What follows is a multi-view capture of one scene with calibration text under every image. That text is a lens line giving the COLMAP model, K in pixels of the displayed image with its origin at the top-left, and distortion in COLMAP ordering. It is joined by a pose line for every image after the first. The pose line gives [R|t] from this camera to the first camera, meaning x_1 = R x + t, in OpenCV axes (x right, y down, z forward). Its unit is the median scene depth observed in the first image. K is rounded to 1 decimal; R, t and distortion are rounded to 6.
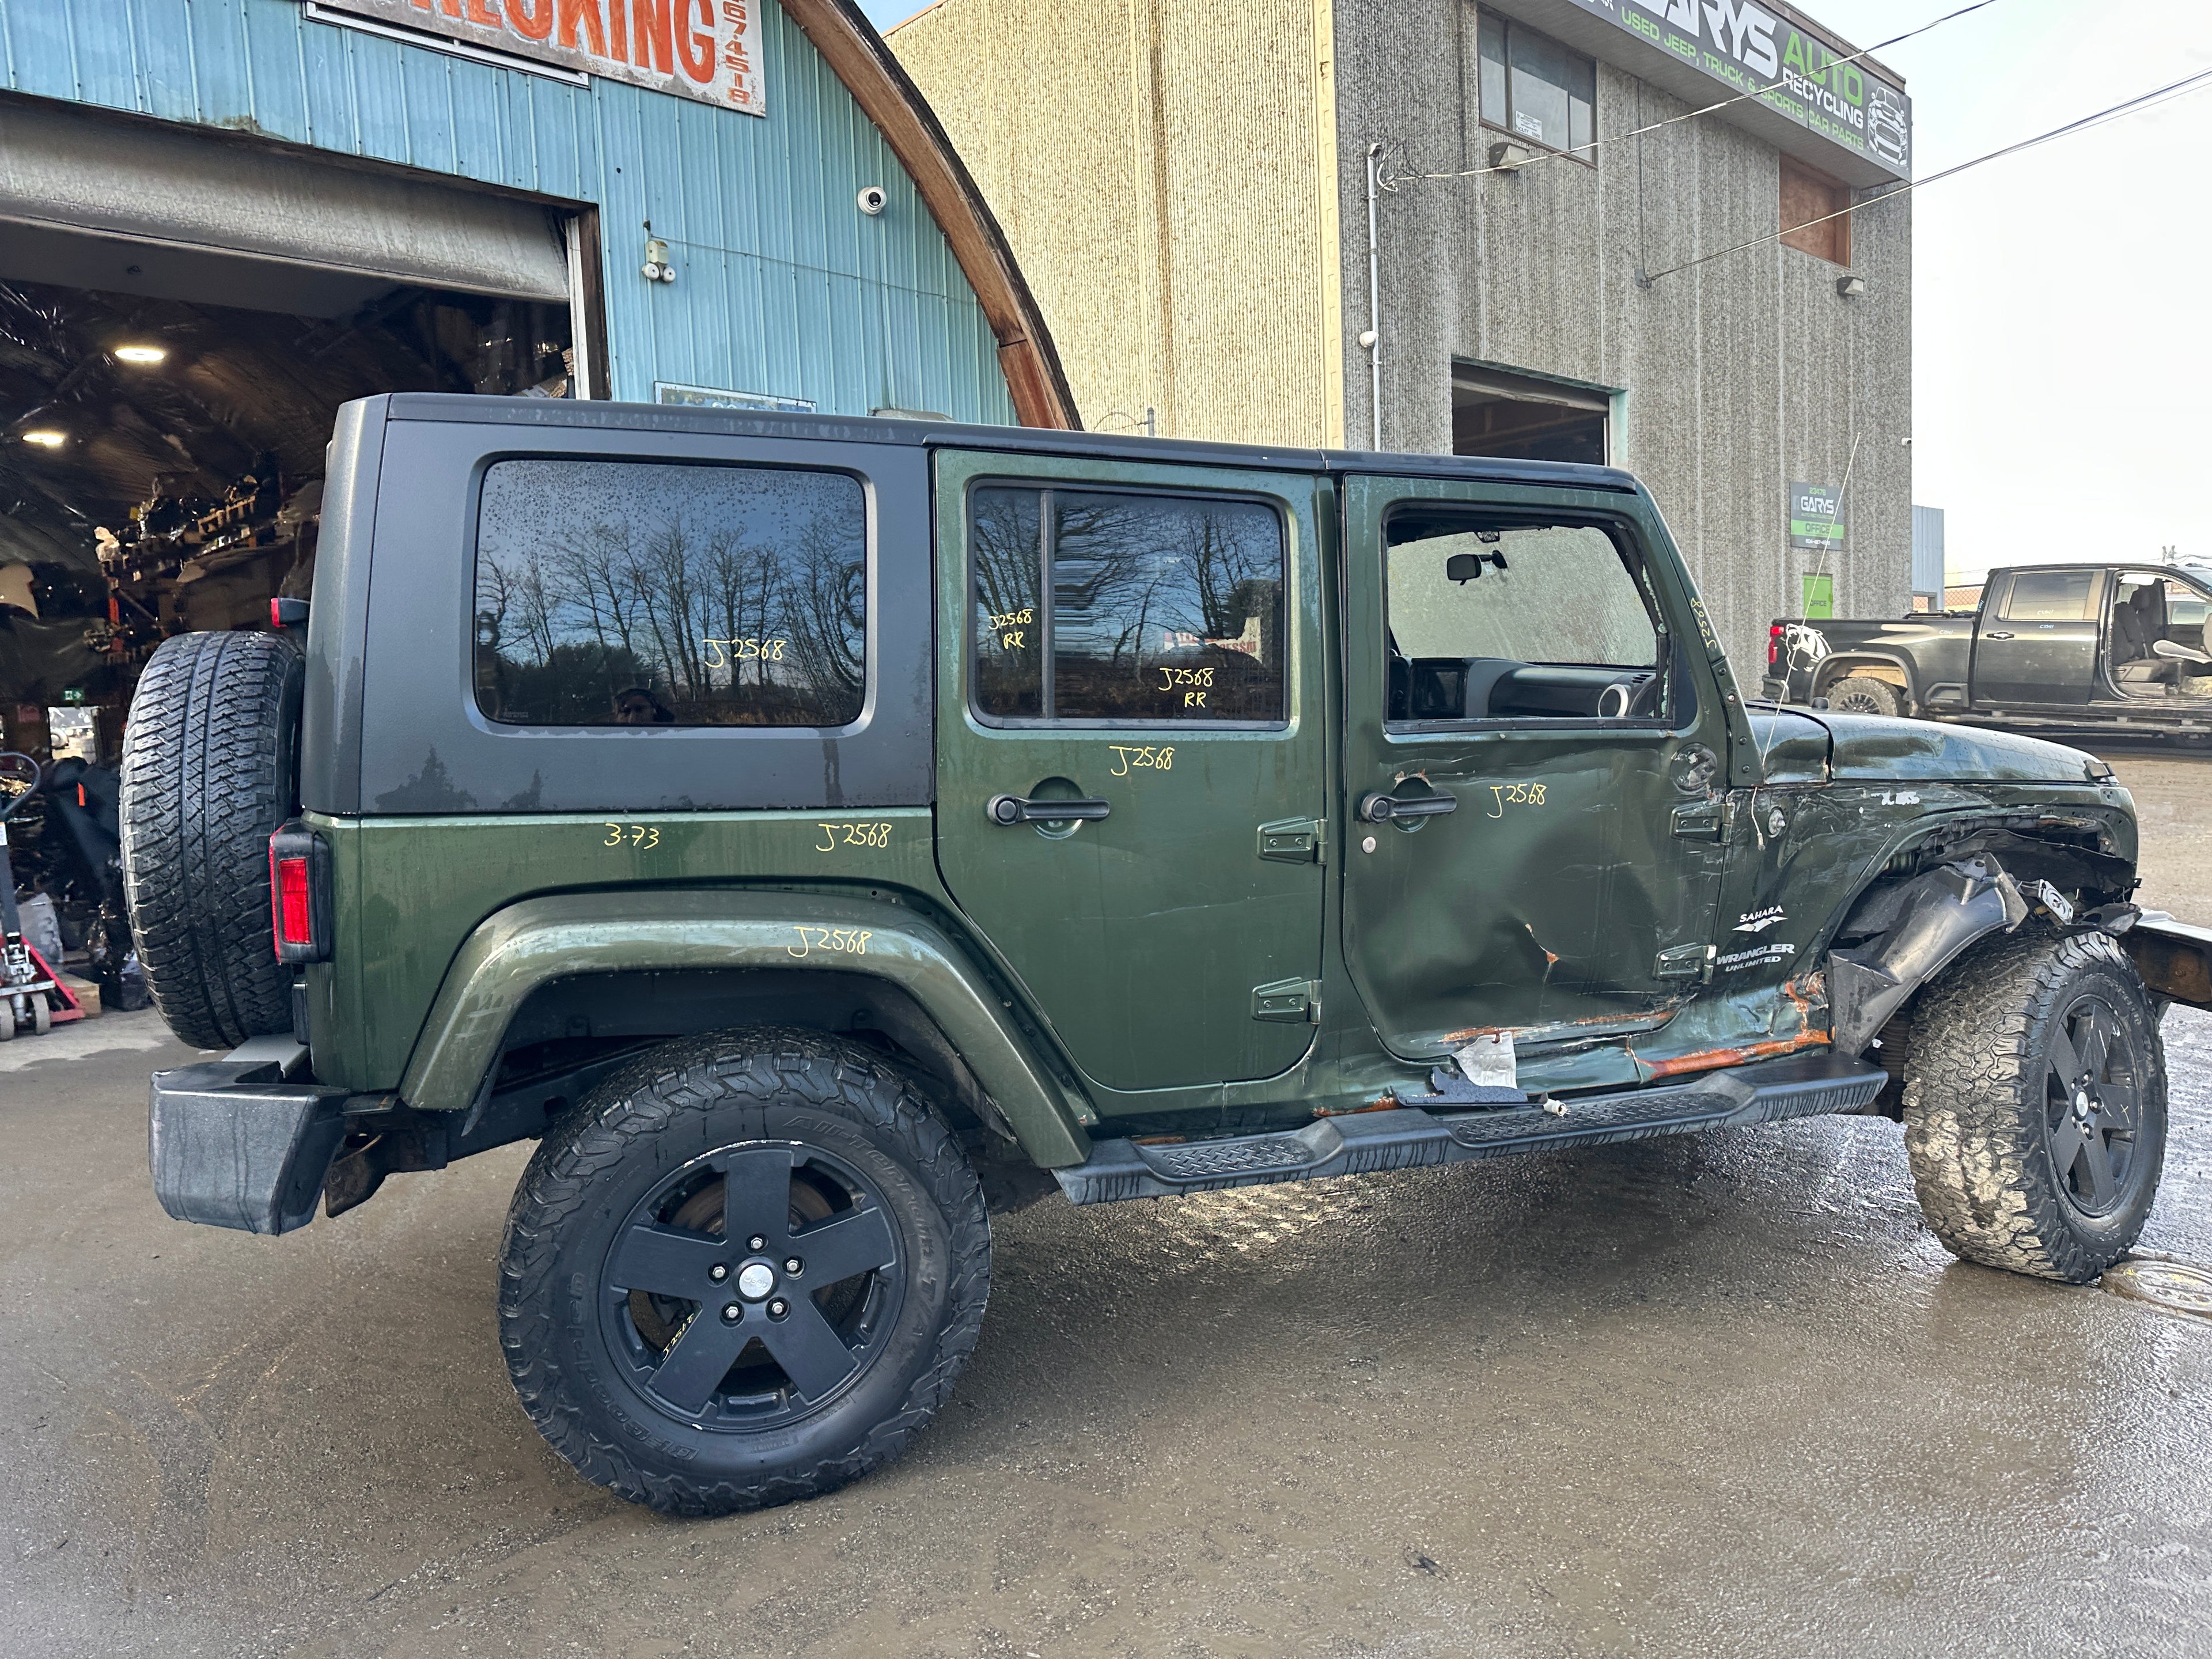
lens RADIAL K [[1560.0, 0, 1111.9], [0, 1560.0, 838.5], [0, 0, 1]] dist [0.034431, -0.043398]
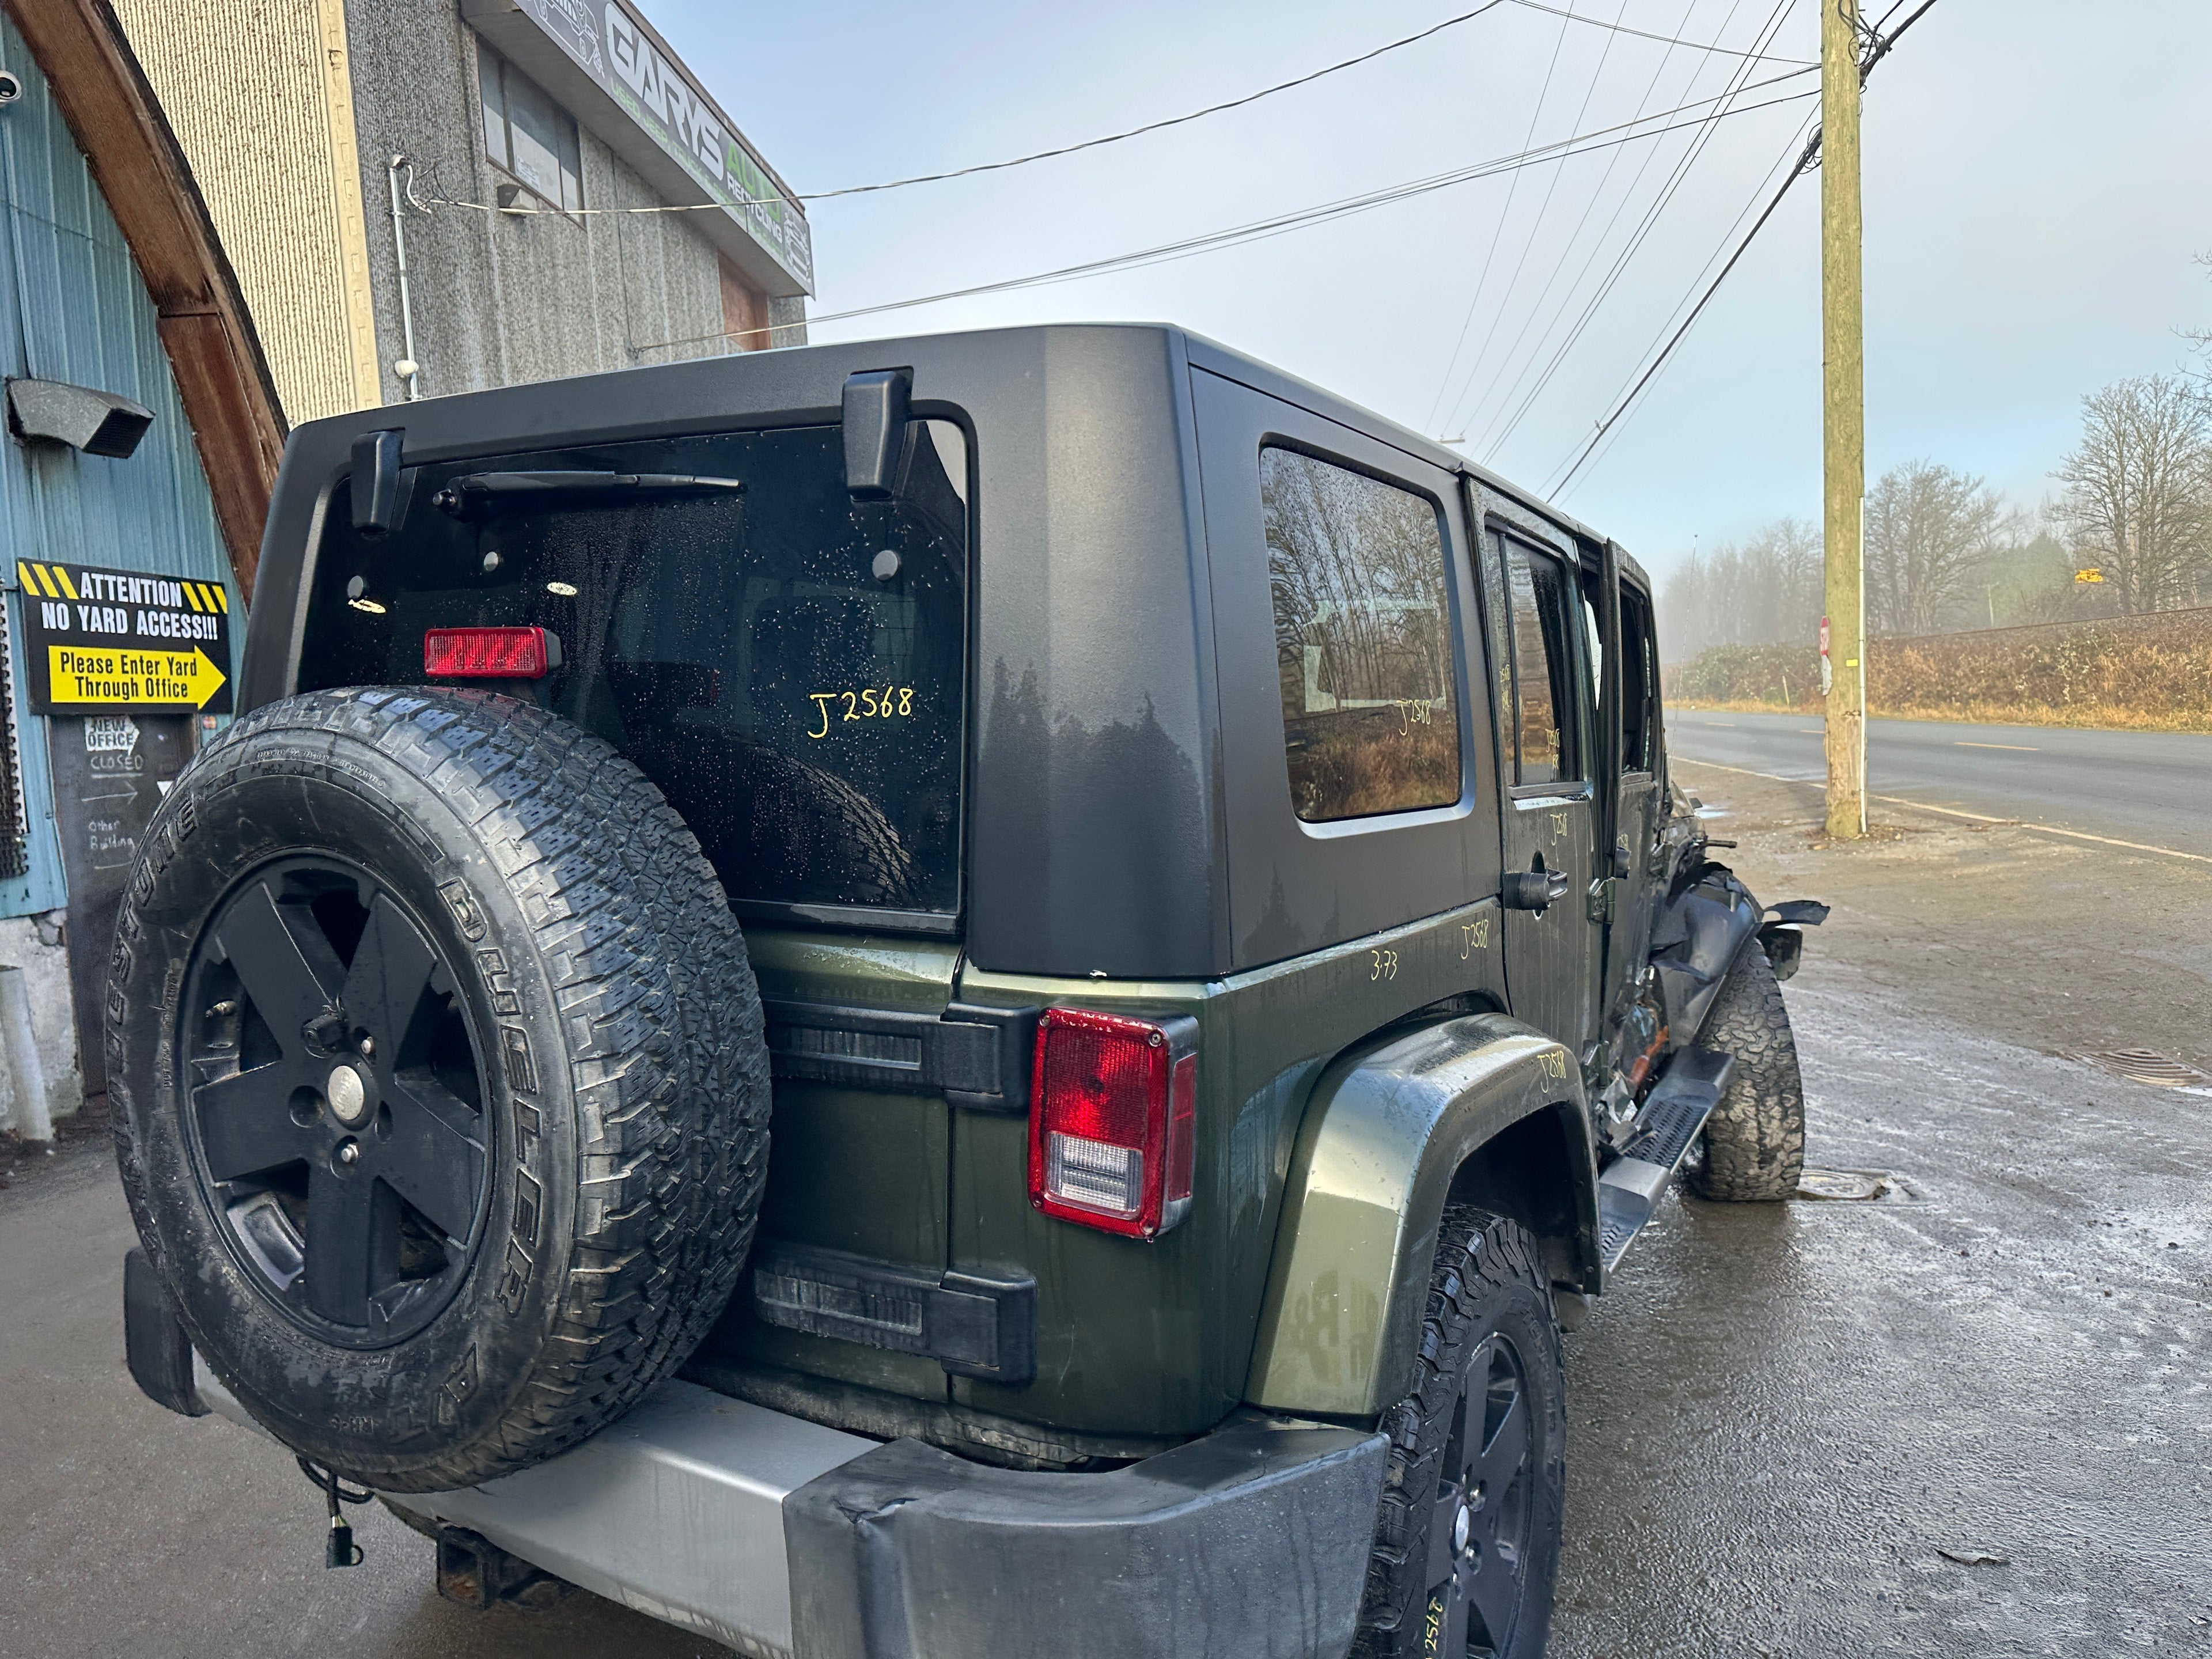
lens RADIAL K [[1561.5, 0, 1109.8], [0, 1561.5, 817.7], [0, 0, 1]] dist [0.025782, -0.027919]
pose [[0.741481, -0.048991, 0.669183, -0.619970], [0.085802, 0.996066, -0.022151, -0.045757], [-0.665465, 0.073842, 0.742767, 0.373573]]
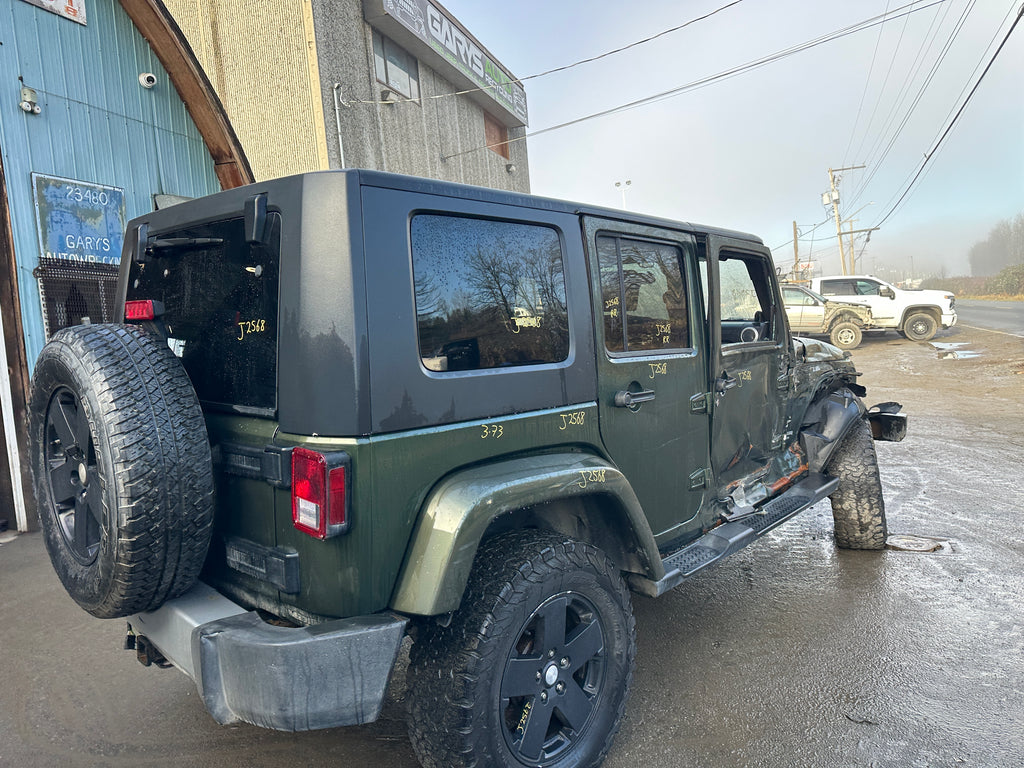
lens RADIAL K [[722.0, 0, 516.7], [0, 722.0, 378.1], [0, 0, 1]] dist [0.023880, -0.027356]
pose [[0.877731, -0.068491, 0.474234, -0.456793], [0.087821, 0.995961, -0.018701, -0.030172], [-0.471038, 0.058062, 0.880200, 0.198120]]
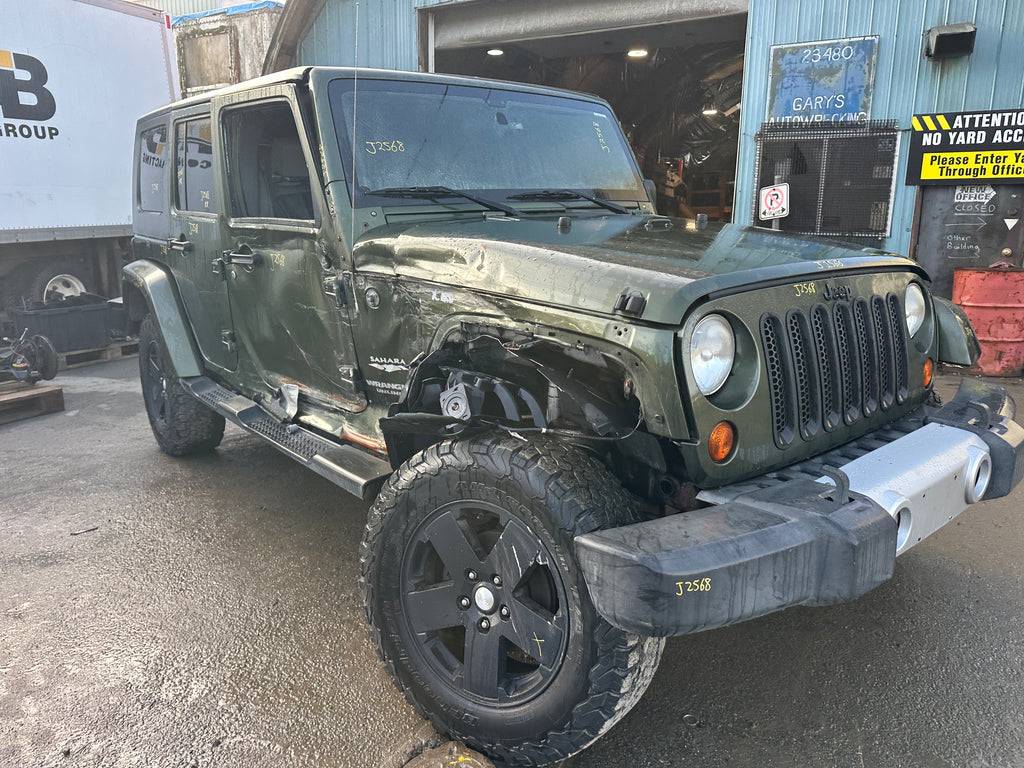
lens RADIAL K [[722.9, 0, 513.8], [0, 722.9, 378.5], [0, 0, 1]] dist [0.025782, -0.027919]
pose [[0.353246, 0.222111, -0.908782, 1.026825], [-0.103817, 0.974715, 0.197872, -0.079027], [0.929752, 0.024450, 0.367373, 0.814457]]
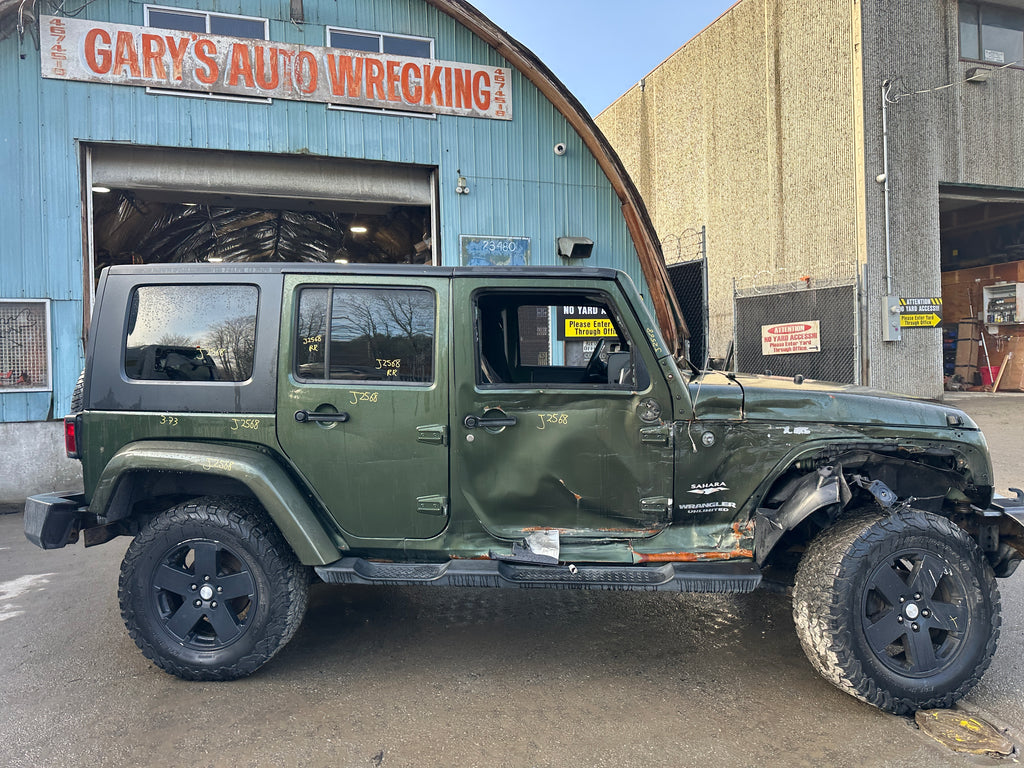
lens RADIAL K [[719.7, 0, 513.5], [0, 719.7, 374.4], [0, 0, 1]] dist [0.054042, -0.065748]
pose [[0.909430, 0.019630, -0.415394, 0.535775], [-0.046992, 0.997338, -0.055750, -0.027208], [0.413194, 0.070221, 0.907932, 0.061511]]
